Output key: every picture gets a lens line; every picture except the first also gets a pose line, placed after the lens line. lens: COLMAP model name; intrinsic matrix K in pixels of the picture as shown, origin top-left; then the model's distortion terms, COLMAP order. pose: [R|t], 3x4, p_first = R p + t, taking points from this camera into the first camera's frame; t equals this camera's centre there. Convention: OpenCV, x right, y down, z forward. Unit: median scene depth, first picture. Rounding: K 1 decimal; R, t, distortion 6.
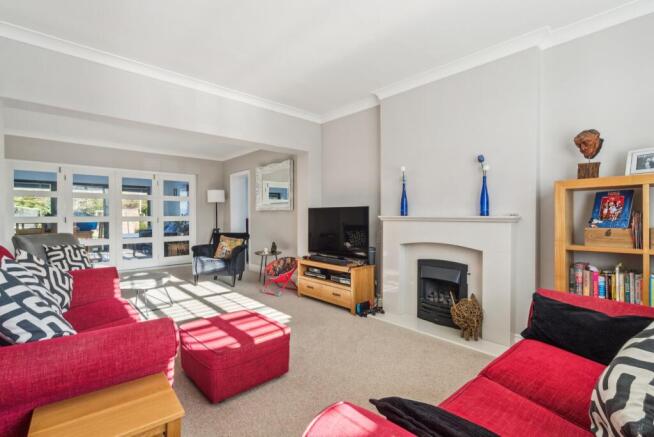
lens RADIAL K [[302.3, 0, 328.2], [0, 302.3, 217.8], [0, 0, 1]] dist [0.000446, 0.000031]
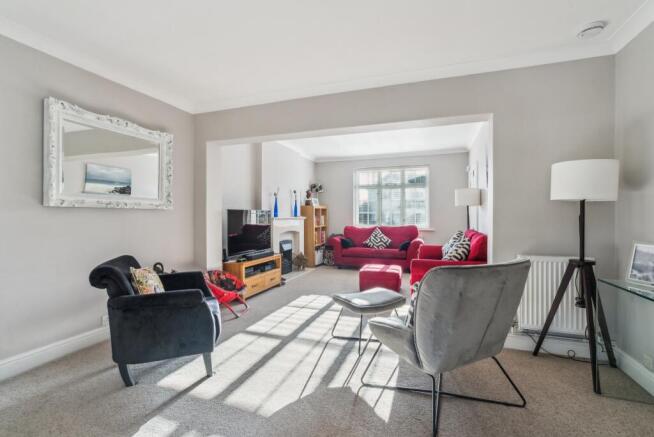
lens RADIAL K [[302.3, 0, 323.2], [0, 302.3, 216.0], [0, 0, 1]] dist [0.000446, 0.000031]
pose [[-0.461695, -0.004161, 0.887029, -1.146078], [0.000131, 0.999989, 0.004759, -0.017005], [-0.887039, 0.002314, -0.461689, 1.332953]]
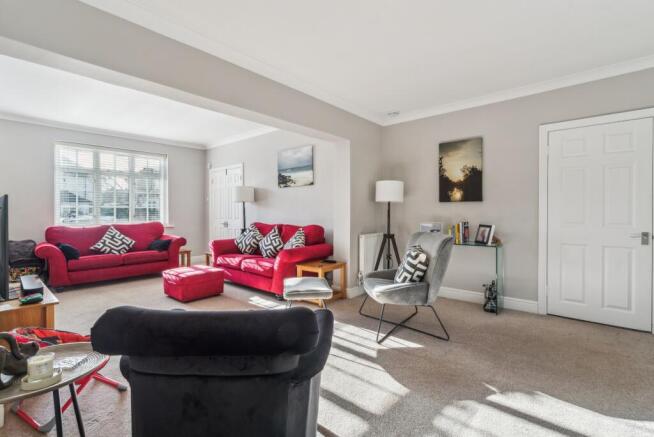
lens RADIAL K [[302.3, 0, 322.9], [0, 302.3, 215.2], [0, 0, 1]] dist [0.000446, 0.000031]
pose [[-0.994200, 0.001119, -0.107540, -0.501827], [-0.000564, 0.999878, 0.015618, -0.012728], [0.107544, 0.015588, -0.994078, 1.682519]]
